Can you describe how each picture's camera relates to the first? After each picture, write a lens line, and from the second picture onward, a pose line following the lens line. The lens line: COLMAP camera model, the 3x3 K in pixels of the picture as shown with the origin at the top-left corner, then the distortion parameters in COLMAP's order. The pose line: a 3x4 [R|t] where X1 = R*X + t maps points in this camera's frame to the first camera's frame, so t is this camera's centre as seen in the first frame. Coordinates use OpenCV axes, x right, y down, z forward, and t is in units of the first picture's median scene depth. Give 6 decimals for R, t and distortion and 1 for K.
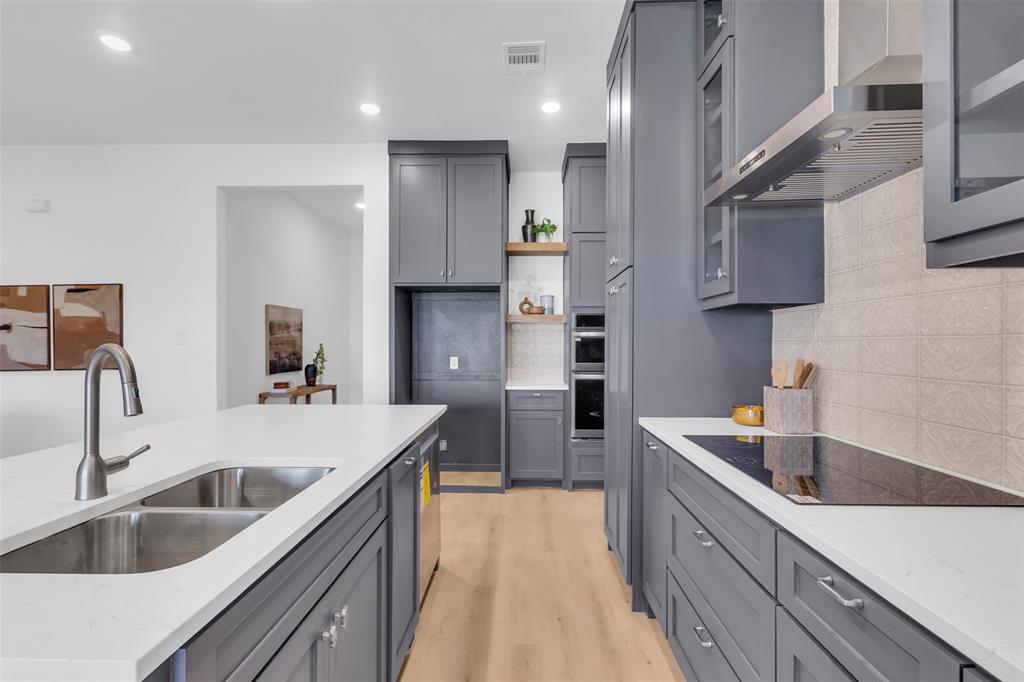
lens RADIAL K [[470.7, 0, 508.1], [0, 470.7, 341.7], [0, 0, 1]] dist [0.008438, -0.003734]
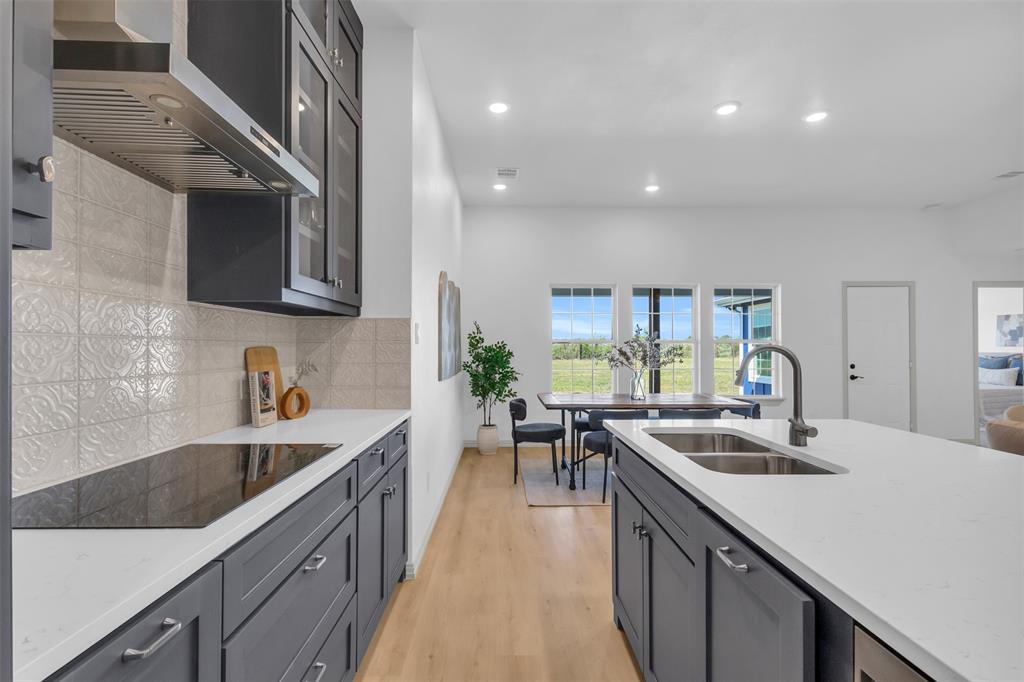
lens RADIAL K [[470.7, 0, 513.6], [0, 470.7, 345.5], [0, 0, 1]] dist [0.008438, -0.003734]
pose [[-0.998436, 0.000841, -0.055894, 0.032067], [0.001287, 0.999968, -0.007940, 0.005954], [0.055886, -0.008000, -0.998405, 0.681234]]
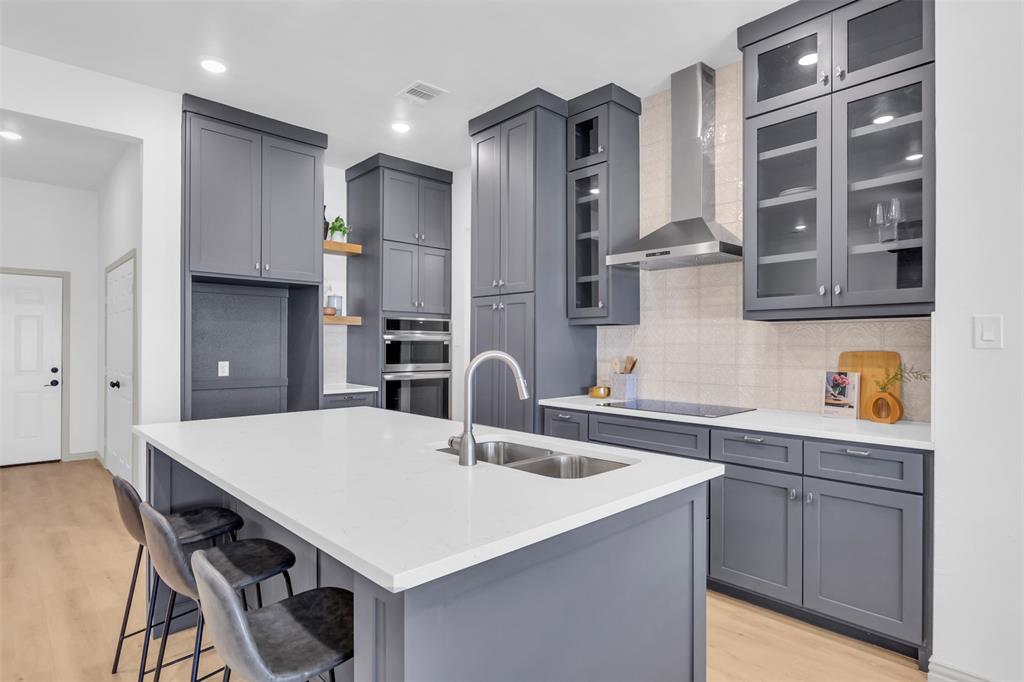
lens RADIAL K [[540.8, 0, 512.6], [0, 540.8, 341.5], [0, 0, 1]] dist [0.003298, -0.000058]
pose [[0.701185, 0.006834, 0.712946, -0.517926], [-0.006765, 0.999973, -0.002931, -0.004733], [-0.712947, -0.002768, 0.701212, -0.042887]]
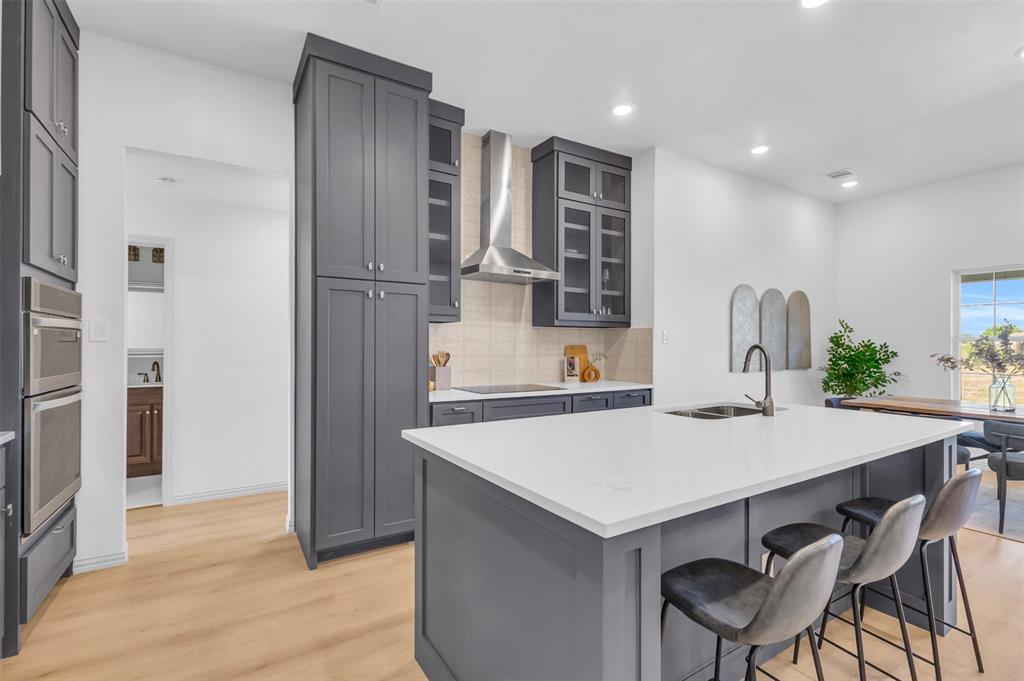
lens RADIAL K [[470.7, 0, 511.3], [0, 470.7, 340.1], [0, 0, 1]] dist [0.008438, -0.003734]
pose [[-0.556794, 0.010502, 0.830584, -0.547393], [-0.005435, 0.999853, -0.016286, 0.009601], [-0.830633, -0.013582, -0.556655, 0.866396]]
